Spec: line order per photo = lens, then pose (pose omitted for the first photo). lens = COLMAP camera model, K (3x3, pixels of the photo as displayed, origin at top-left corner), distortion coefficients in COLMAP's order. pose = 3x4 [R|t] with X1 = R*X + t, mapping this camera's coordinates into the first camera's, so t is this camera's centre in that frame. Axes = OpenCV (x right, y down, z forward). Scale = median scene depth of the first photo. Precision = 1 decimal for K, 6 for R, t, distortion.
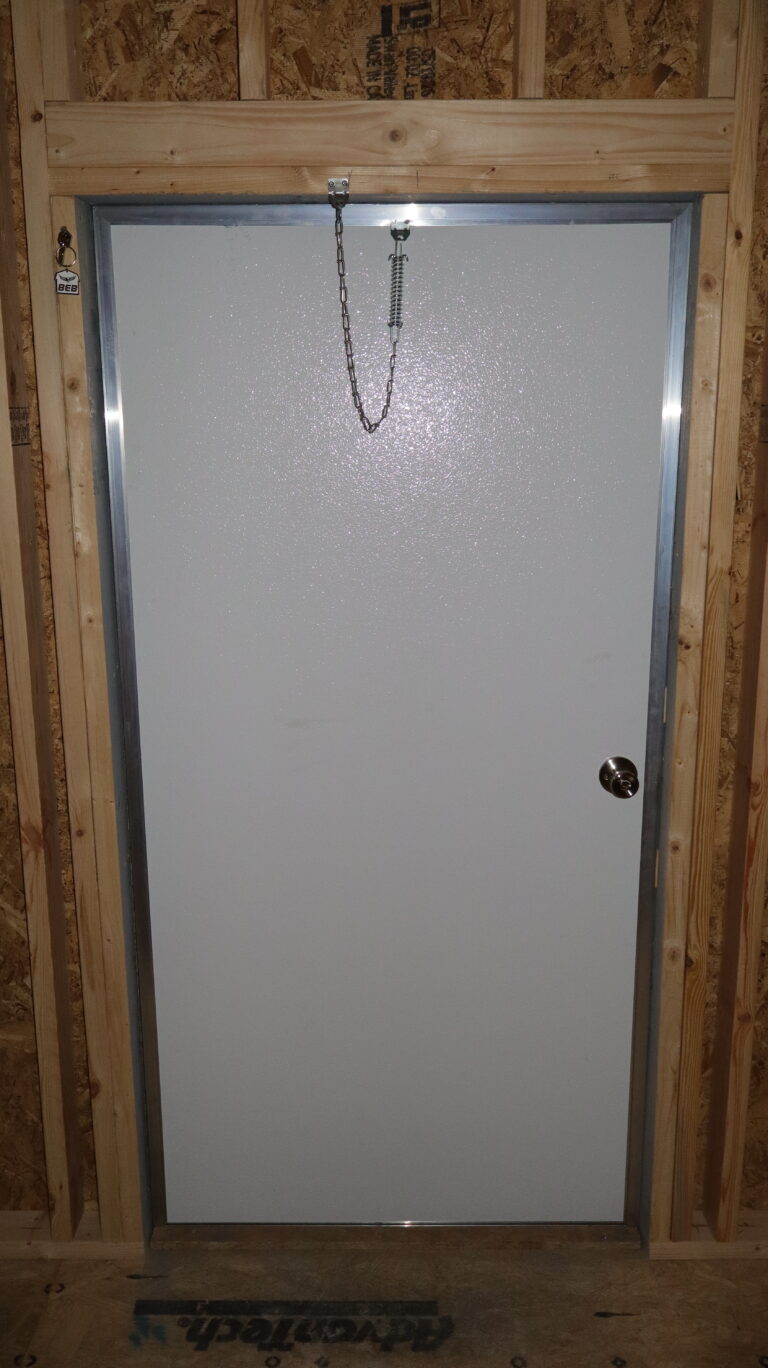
lens RADIAL K [[1120.7, 0, 384.0], [0, 1120.7, 684.0], [0, 0, 1]] dist [-0.012704, -0.004679]
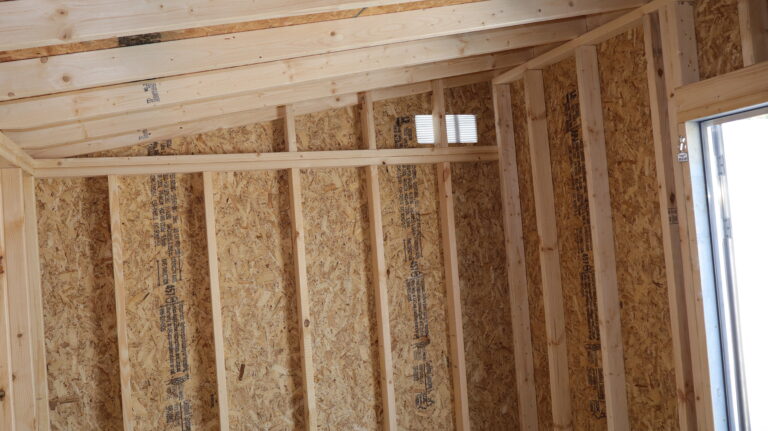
lens RADIAL K [[629.2, 0, 384.0], [0, 629.2, 215.5], [0, 0, 1]] dist [-0.012704, -0.004679]
pose [[0.351347, -0.048505, -0.934988, 0.663845], [-0.135745, 0.985465, -0.102134, -0.008957], [0.926352, 0.162804, 0.339656, -0.030885]]
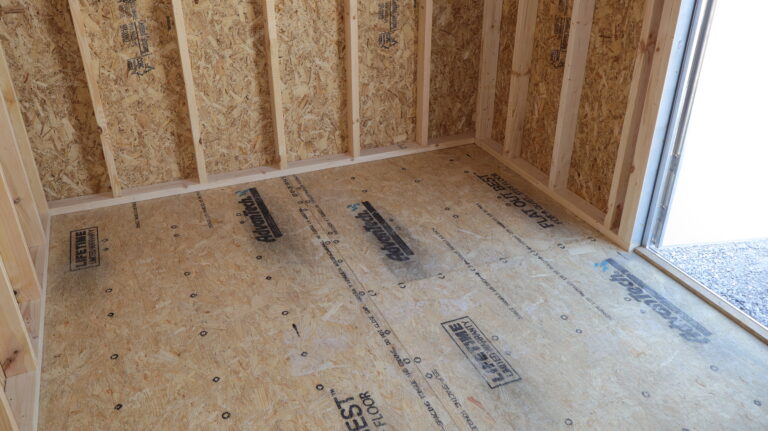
lens RADIAL K [[629.2, 0, 384.0], [0, 629.2, 215.5], [0, 0, 1]] dist [-0.012704, -0.004679]
pose [[0.386527, 0.447044, -0.806690, 0.652842], [-0.205958, 0.894422, 0.396977, 0.047266], [0.898987, 0.012702, 0.437791, -0.011416]]
